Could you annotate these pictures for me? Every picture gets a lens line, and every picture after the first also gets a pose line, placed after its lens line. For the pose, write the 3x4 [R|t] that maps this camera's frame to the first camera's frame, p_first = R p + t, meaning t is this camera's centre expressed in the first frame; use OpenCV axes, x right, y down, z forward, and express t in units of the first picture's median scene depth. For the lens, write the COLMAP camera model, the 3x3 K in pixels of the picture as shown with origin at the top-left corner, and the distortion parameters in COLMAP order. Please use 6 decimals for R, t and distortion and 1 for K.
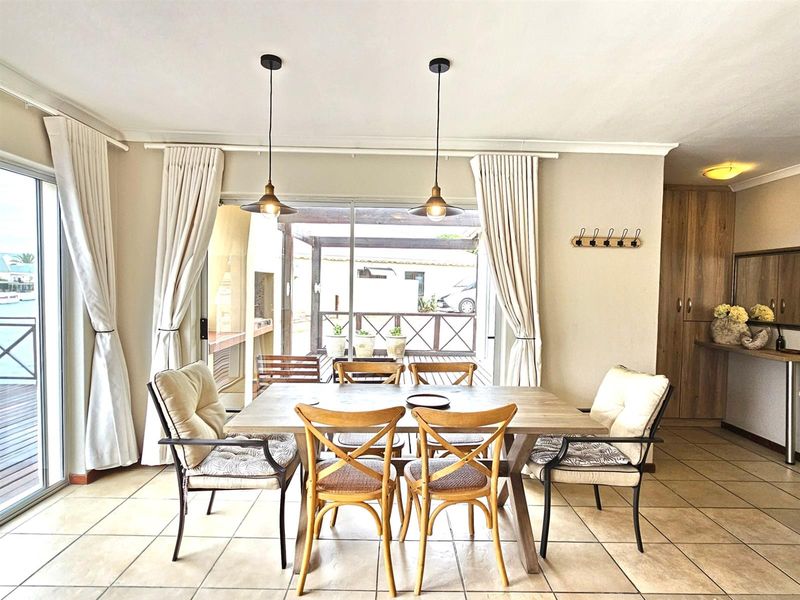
lens RADIAL K [[436.9, 0, 400.7], [0, 436.9, 304.8], [0, 0, 1]] dist [-0.000775, -0.000502]
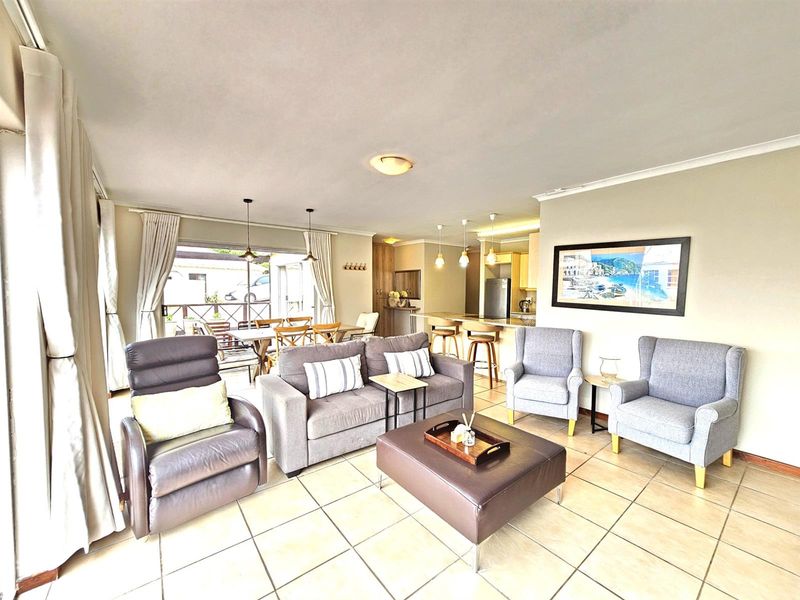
lens RADIAL K [[318.4, 0, 399.9], [0, 318.4, 303.1], [0, 0, 1]] dist [-0.000740, 0.000016]
pose [[0.791218, -0.046964, 0.609728, -0.394538], [0.035515, 0.998893, 0.030853, 0.014403], [-0.610502, -0.002757, 0.792010, -0.546547]]
